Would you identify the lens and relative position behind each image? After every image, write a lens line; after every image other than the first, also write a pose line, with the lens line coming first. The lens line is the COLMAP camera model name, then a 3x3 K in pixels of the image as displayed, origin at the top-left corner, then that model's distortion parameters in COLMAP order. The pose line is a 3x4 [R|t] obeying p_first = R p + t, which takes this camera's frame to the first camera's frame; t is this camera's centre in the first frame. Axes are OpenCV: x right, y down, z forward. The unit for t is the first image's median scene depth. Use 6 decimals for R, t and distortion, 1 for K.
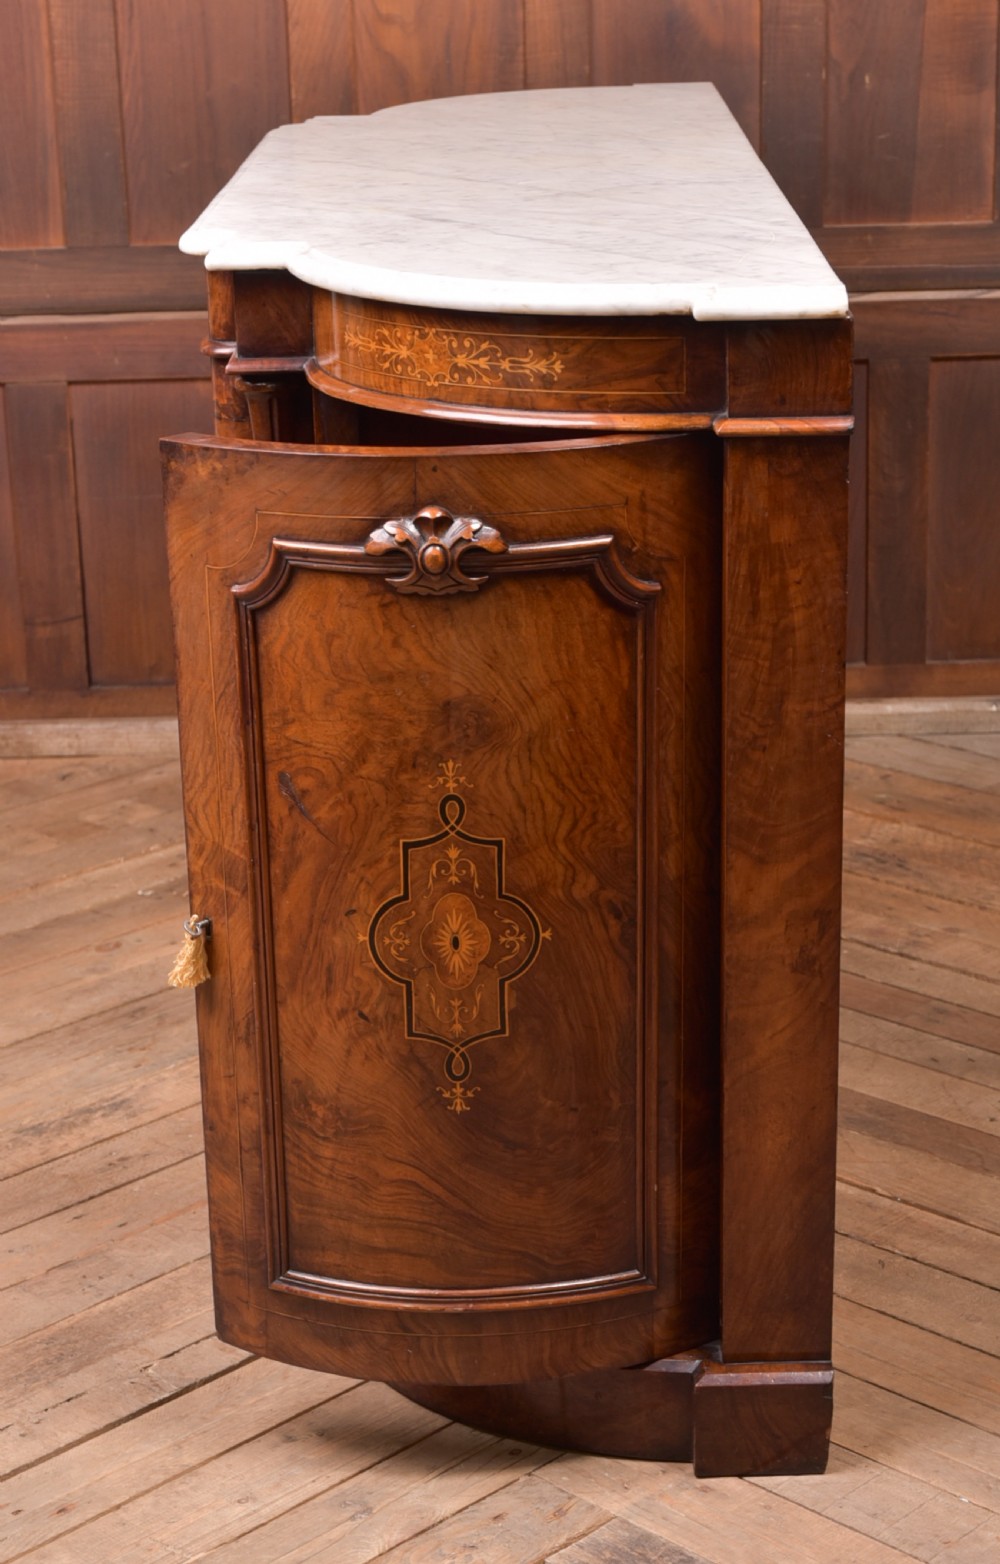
lens RADIAL K [[3032.6, 0, 482.1], [0, 3032.6, 836.8], [0, 0, 1]] dist [-0.030202, 0.158109]
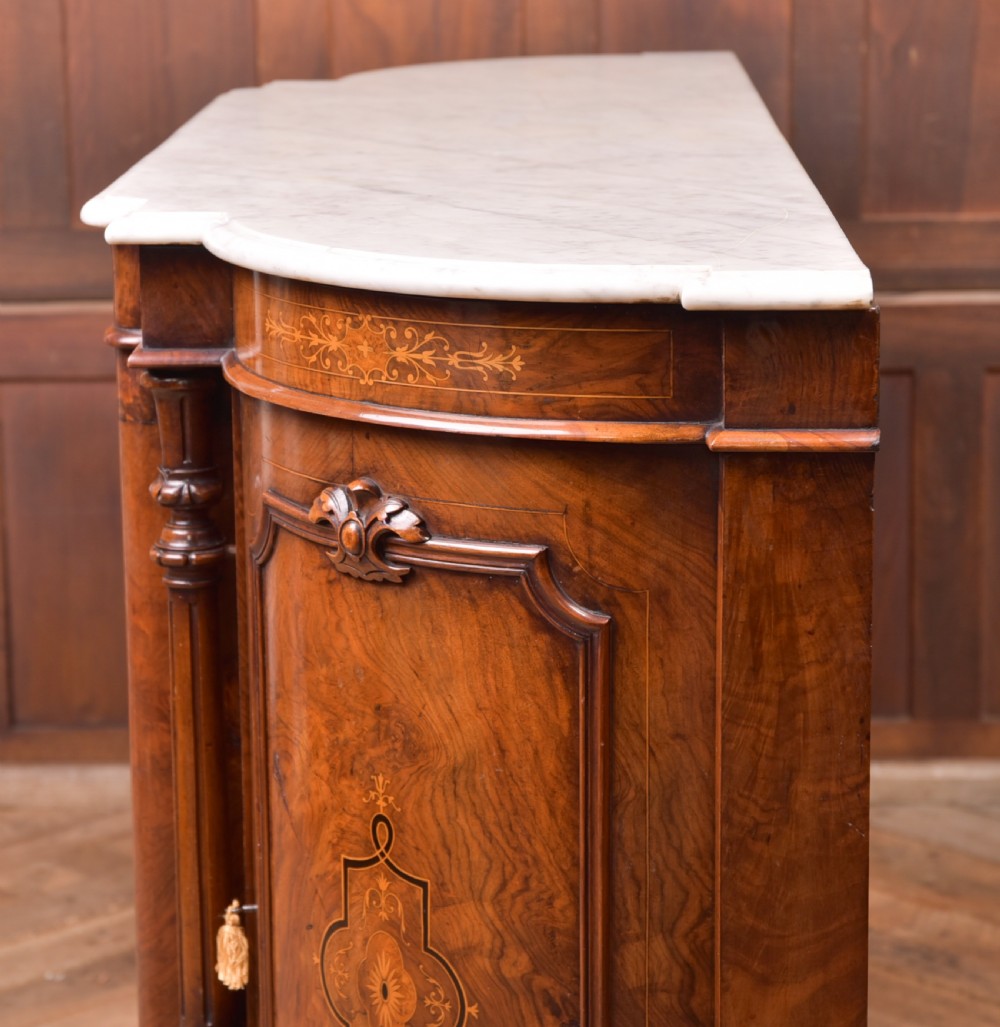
lens RADIAL K [[3248.7, 0, 427.8], [0, 3248.7, 445.6], [0, 0, 1]] dist [0.145904, 0.922773]
pose [[0.999501, 0.017666, -0.026203, 0.022040], [-0.020989, 0.990957, -0.132530, -0.014610], [0.023624, 0.133014, 0.990833, 0.119343]]
